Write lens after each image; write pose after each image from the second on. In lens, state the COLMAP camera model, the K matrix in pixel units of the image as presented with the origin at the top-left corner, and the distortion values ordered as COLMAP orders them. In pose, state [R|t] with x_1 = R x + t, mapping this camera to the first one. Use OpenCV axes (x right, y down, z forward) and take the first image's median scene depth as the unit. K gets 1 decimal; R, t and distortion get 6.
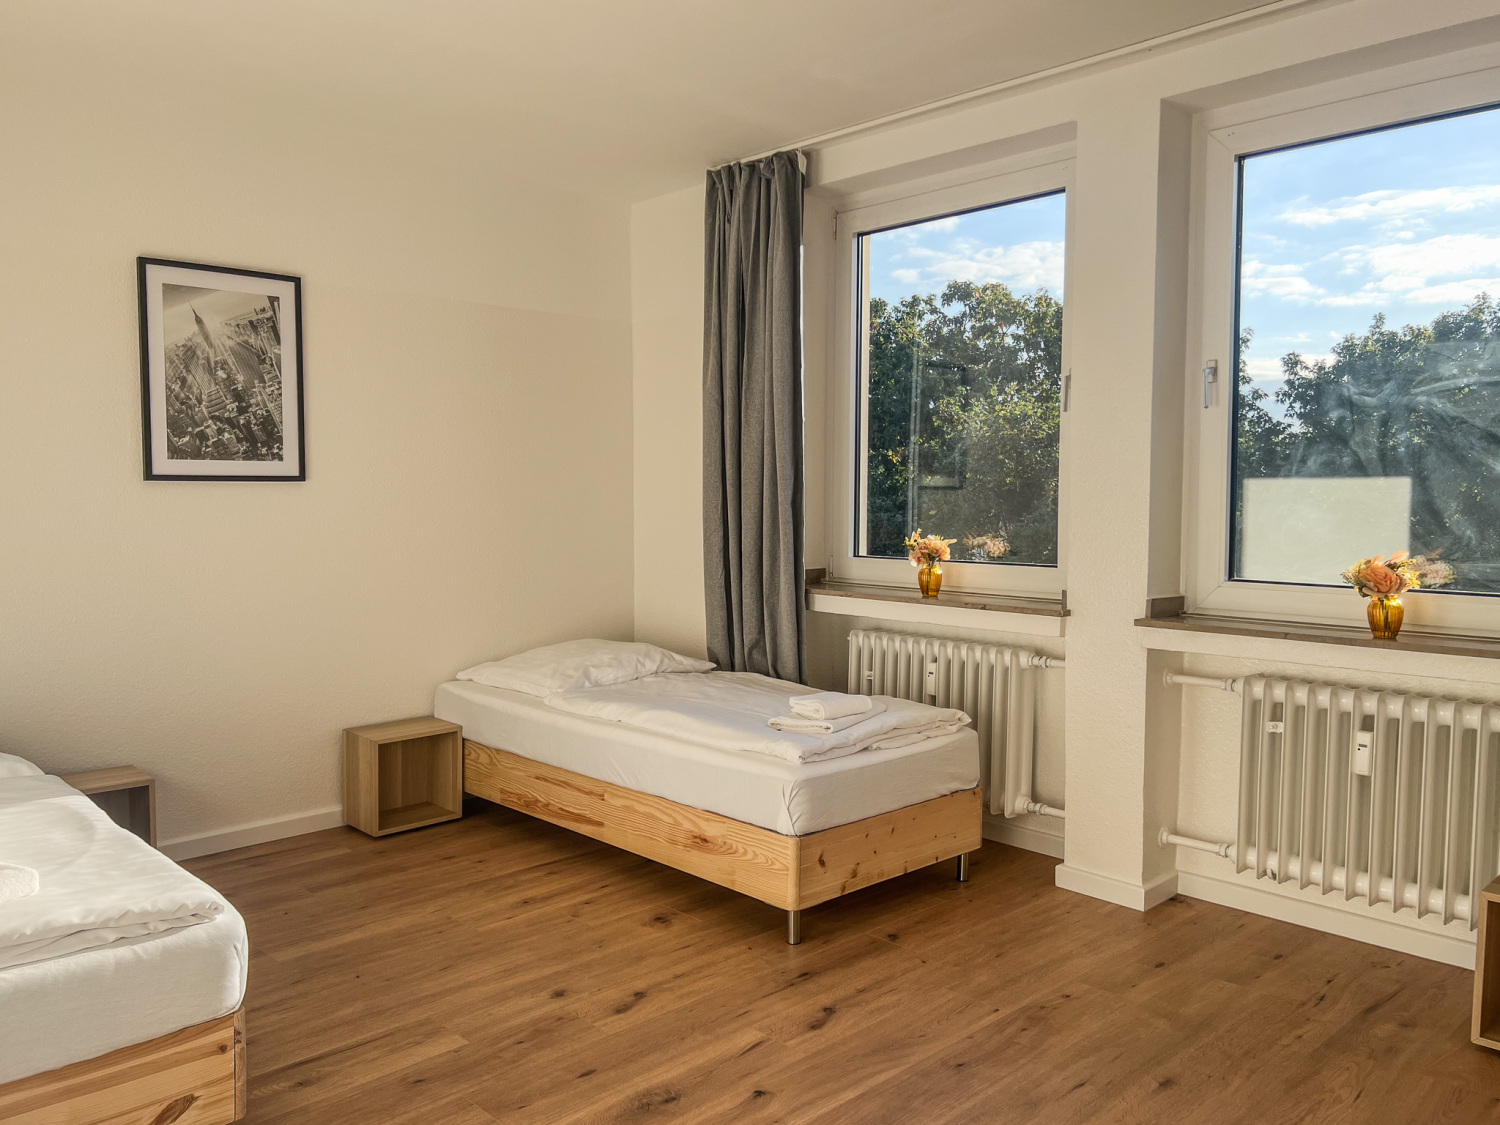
lens RADIAL K [[1115.3, 0, 763.1], [0, 1115.3, 555.7], [0, 0, 1]] dist [0.045731, -0.057655]
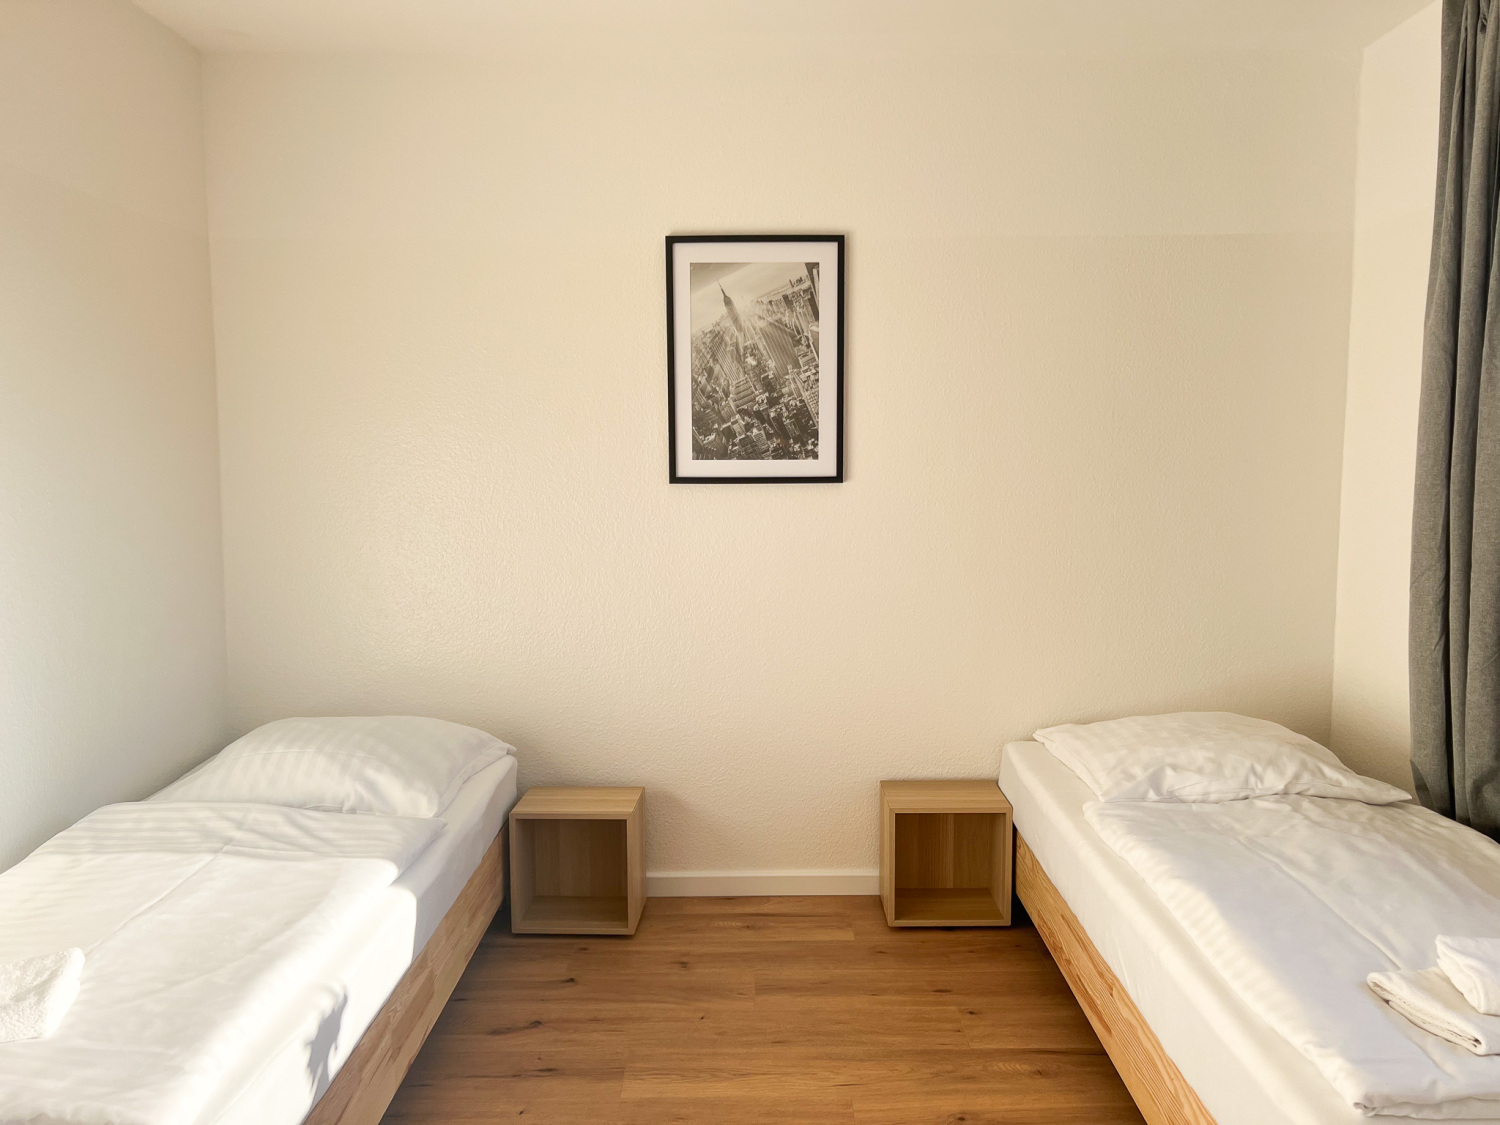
lens RADIAL K [[1115.3, 0, 741.4], [0, 1115.3, 569.9], [0, 0, 1]] dist [0.045731, -0.057655]
pose [[0.721575, 0.065087, -0.689270, 0.119376], [-0.037252, 0.997779, 0.055221, -0.046934], [0.691333, -0.014170, 0.722397, 0.362505]]
